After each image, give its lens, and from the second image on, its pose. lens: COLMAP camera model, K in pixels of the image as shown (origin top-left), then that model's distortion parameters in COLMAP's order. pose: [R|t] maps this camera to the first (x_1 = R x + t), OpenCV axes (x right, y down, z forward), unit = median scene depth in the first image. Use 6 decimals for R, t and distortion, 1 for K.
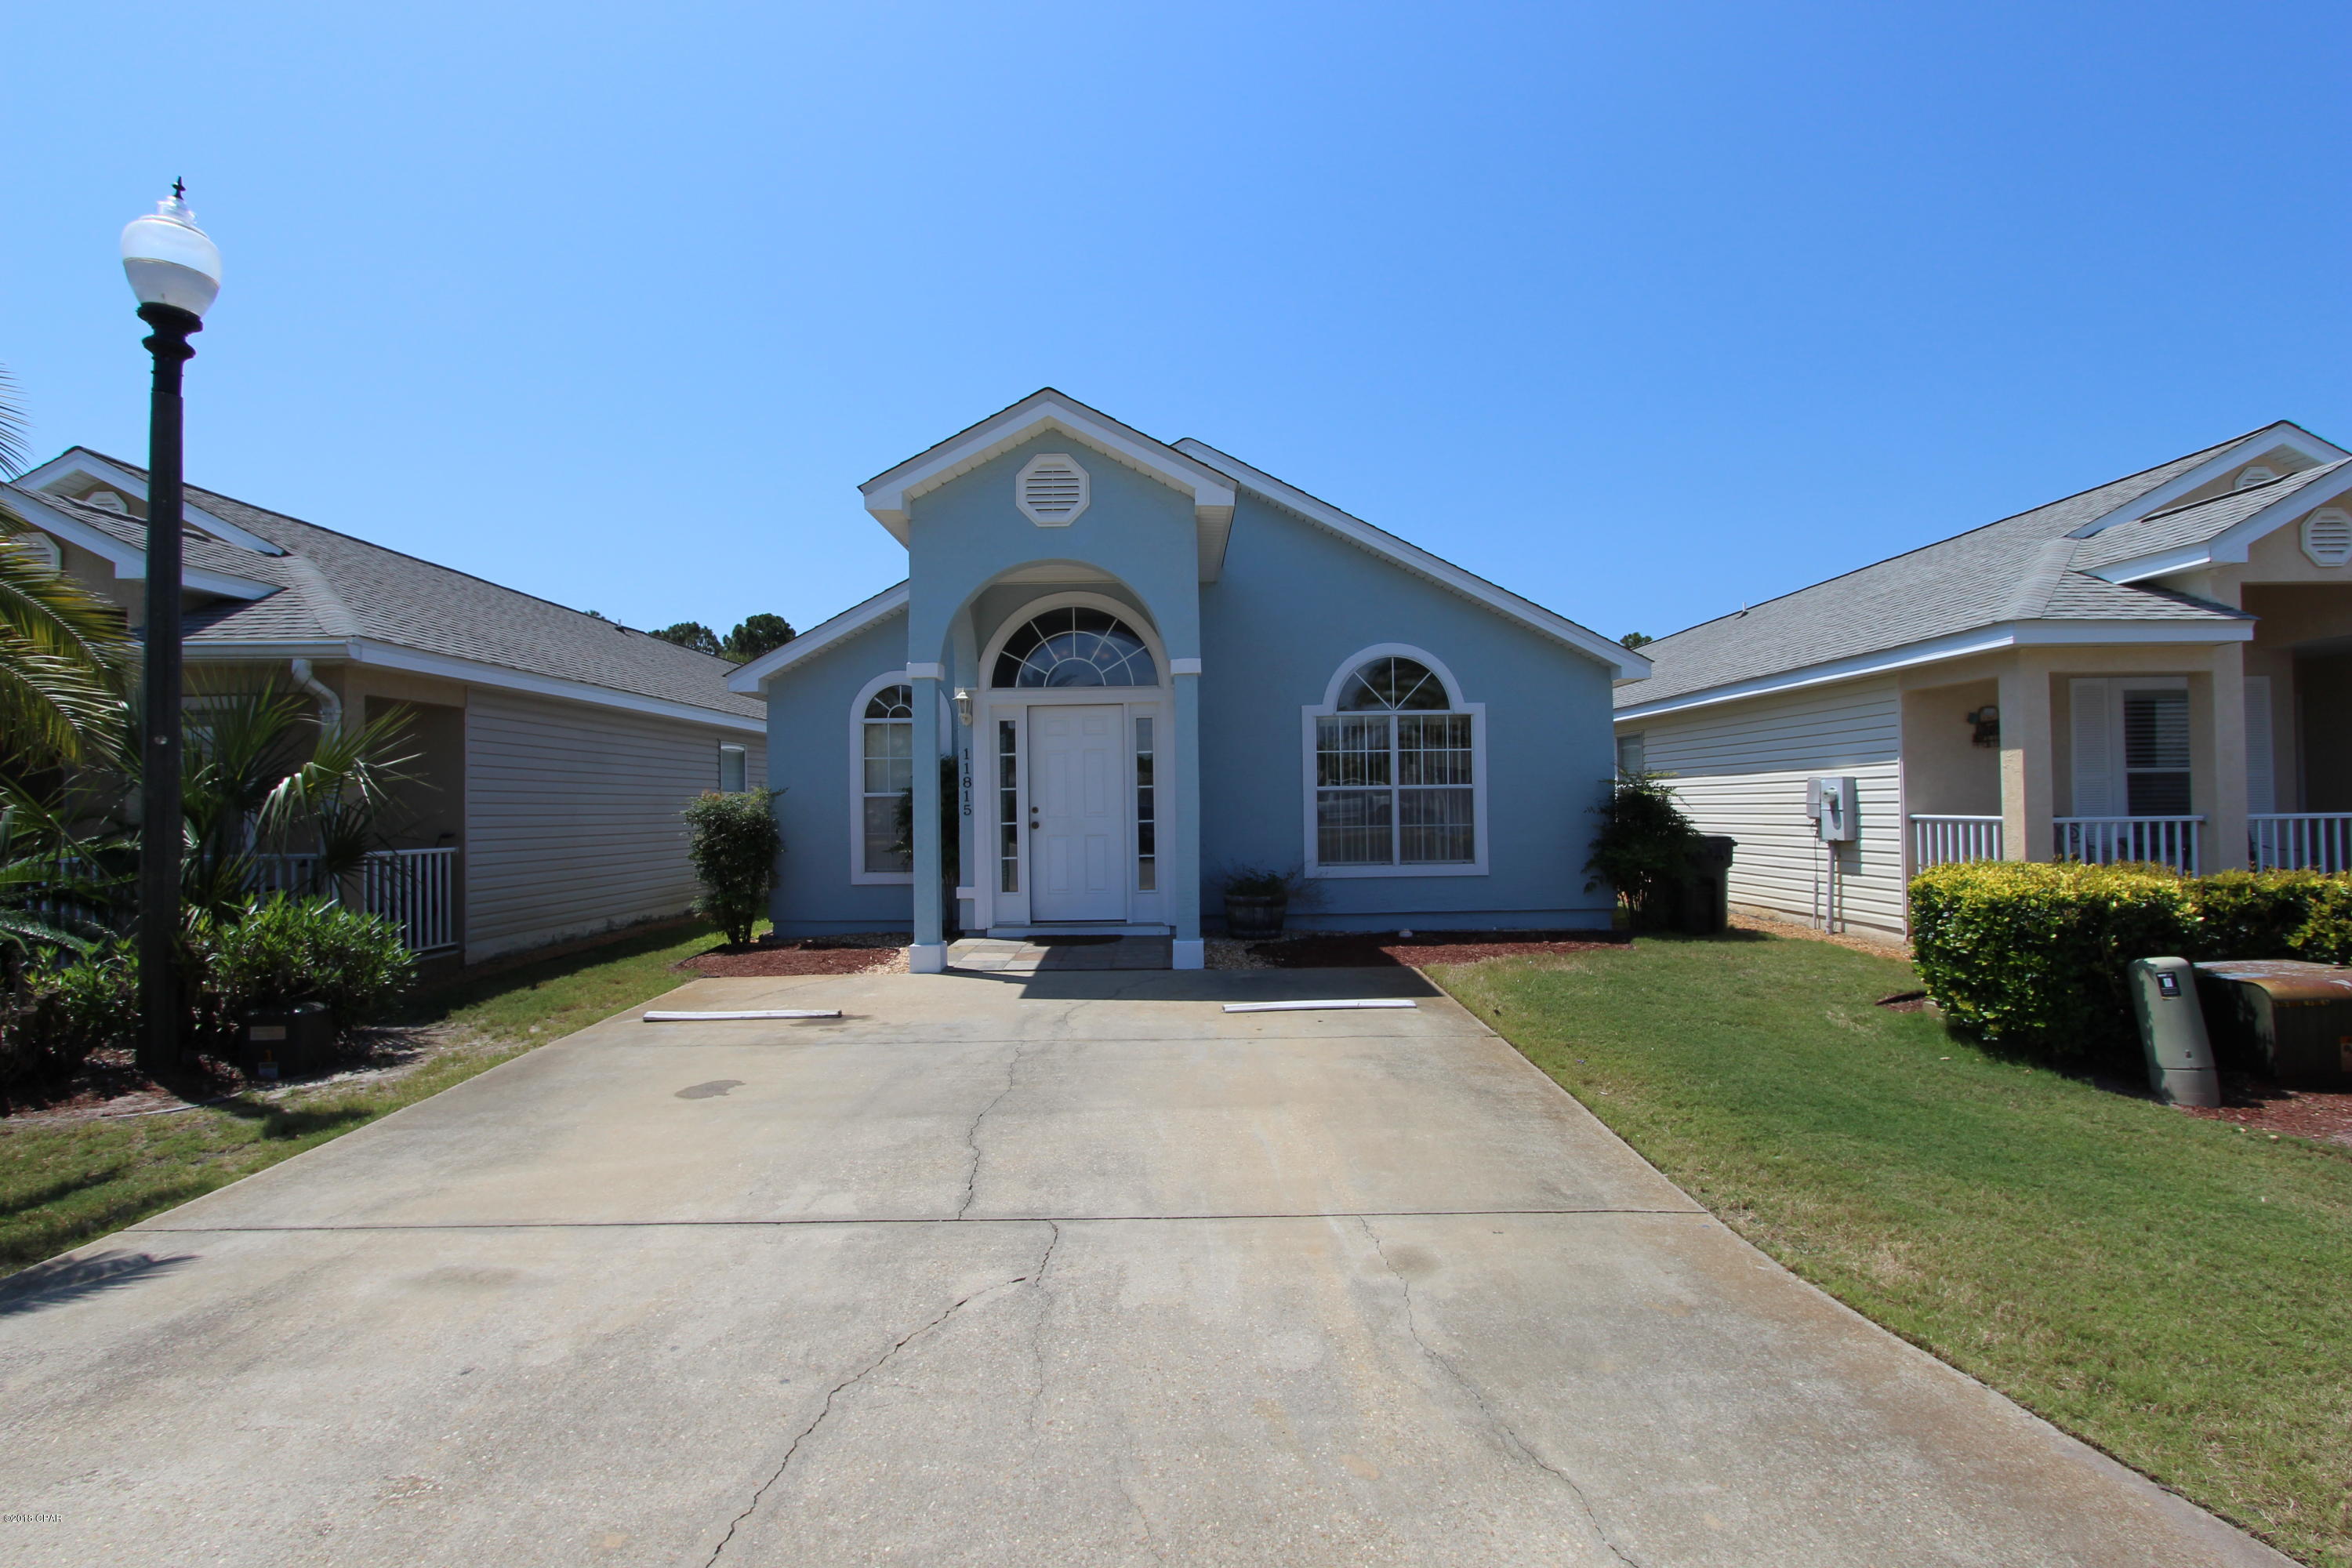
lens RADIAL K [[1216.3, 0, 1176.0], [0, 1216.3, 784.0], [0, 0, 1]] dist [-0.024671, 0.009497]
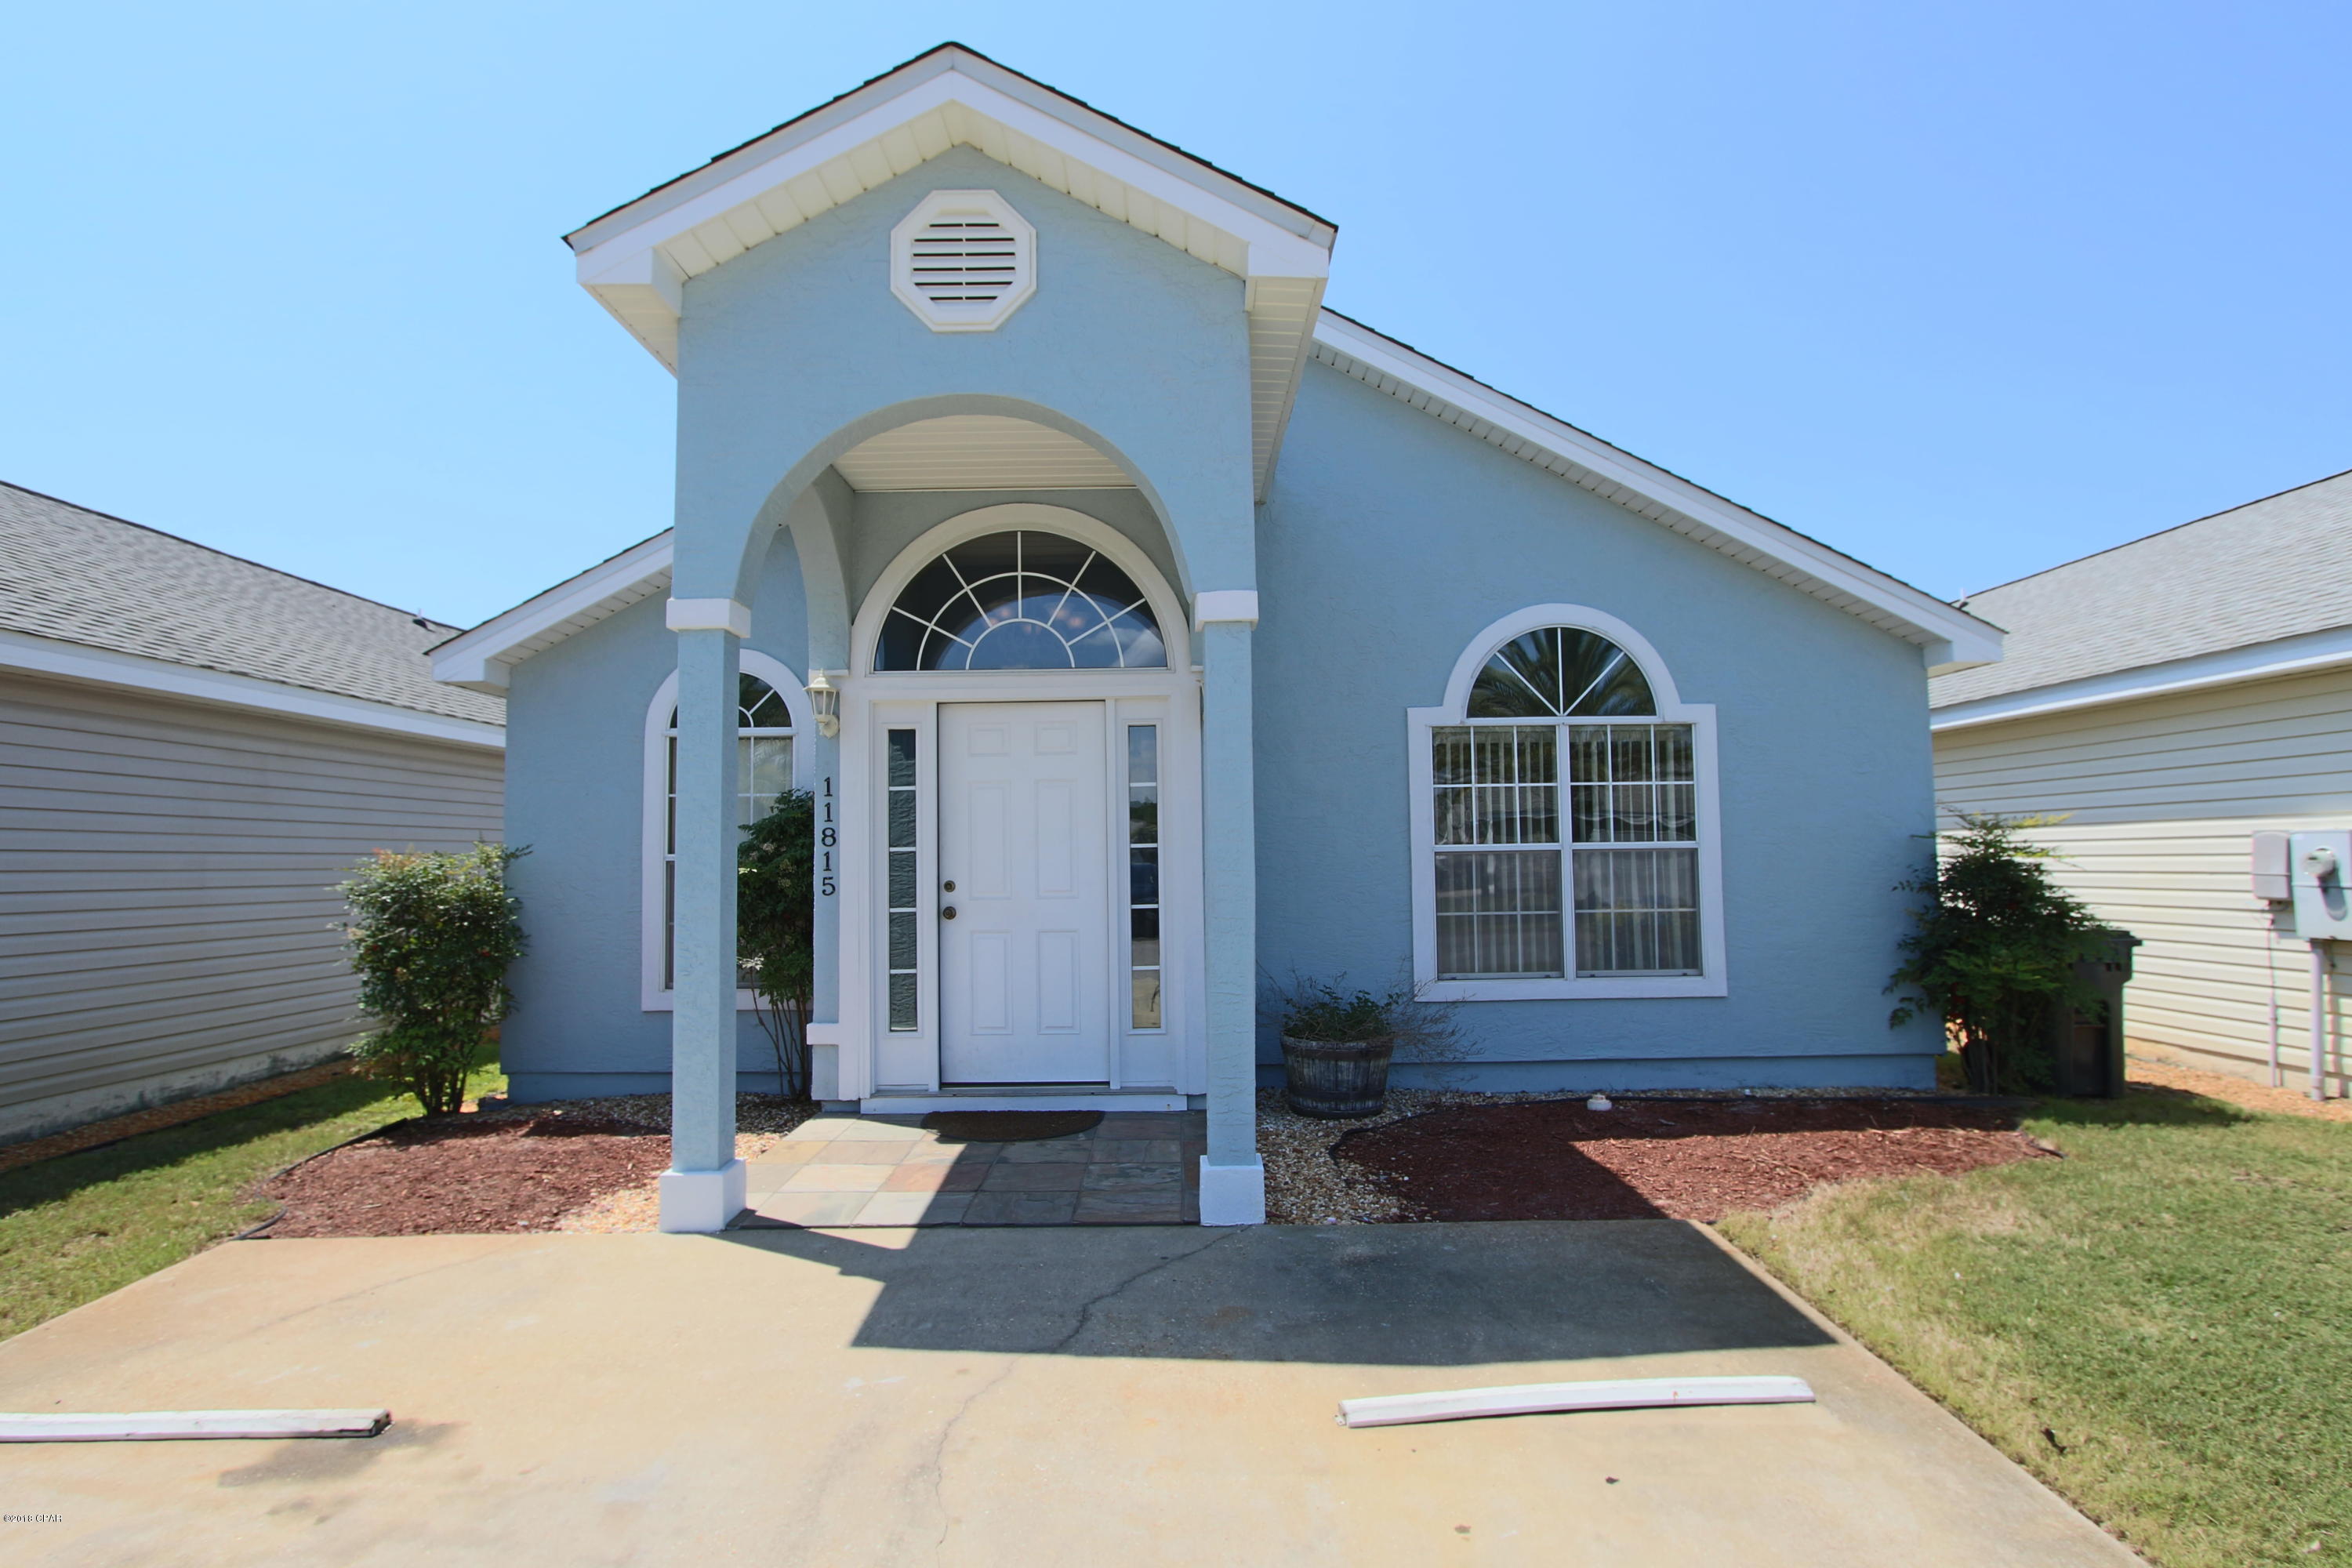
lens RADIAL K [[1216.3, 0, 1176.0], [0, 1216.3, 784.0], [0, 0, 1]] dist [-0.024671, 0.009497]
pose [[0.999988, 0.002075, 0.004536, -0.012496], [-0.001892, 0.999198, -0.039987, -0.003684], [-0.004616, 0.039978, 0.999190, 0.422795]]
